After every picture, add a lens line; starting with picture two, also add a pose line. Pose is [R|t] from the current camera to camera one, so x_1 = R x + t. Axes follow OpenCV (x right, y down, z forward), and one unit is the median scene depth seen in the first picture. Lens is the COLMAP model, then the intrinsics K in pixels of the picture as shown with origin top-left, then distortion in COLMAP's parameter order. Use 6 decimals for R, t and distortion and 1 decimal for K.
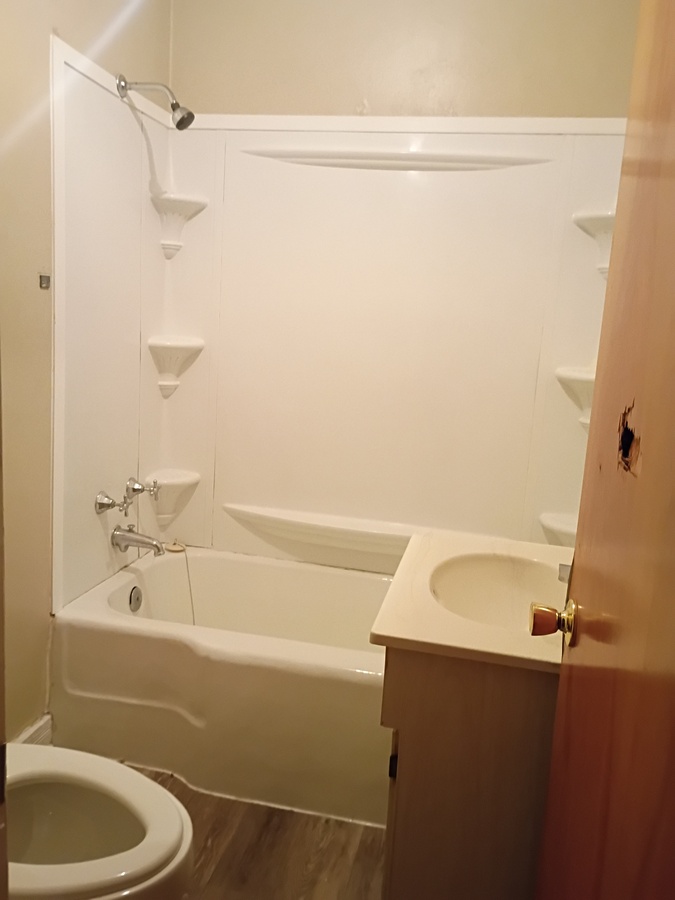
lens RADIAL K [[757.6, 0, 336.2], [0, 757.6, 448.7], [0, 0, 1]] dist [0.075312, -0.082046]
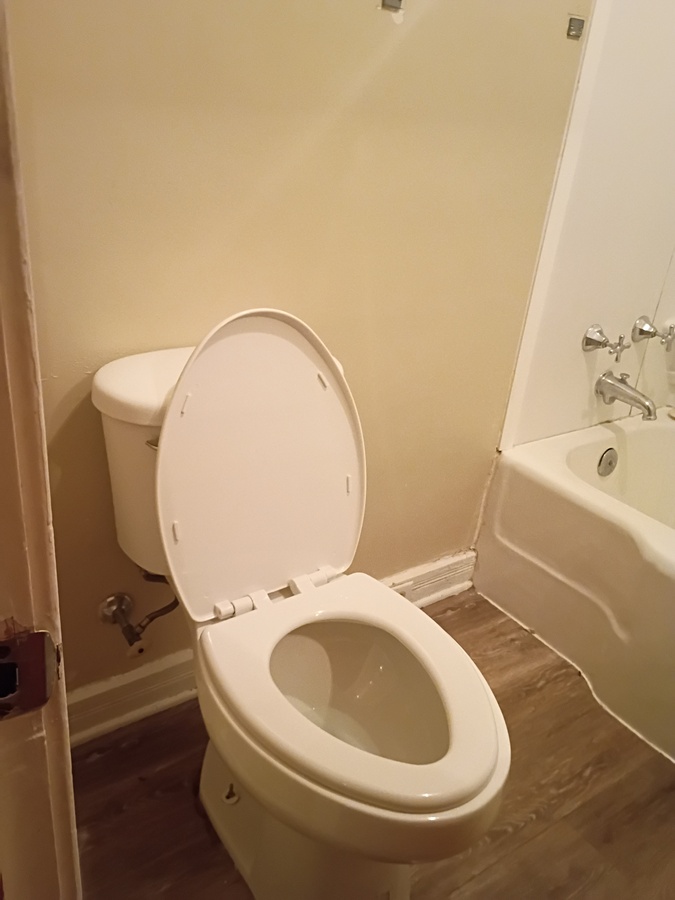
lens RADIAL K [[782.8, 0, 338.1], [0, 782.8, 455.3], [0, 0, 1]] dist [0.066461, -0.098655]
pose [[0.743690, 0.304685, -0.595057, 0.029001], [-0.168064, 0.946727, 0.274706, 0.003729], [0.647055, -0.104288, 0.755277, 0.178410]]
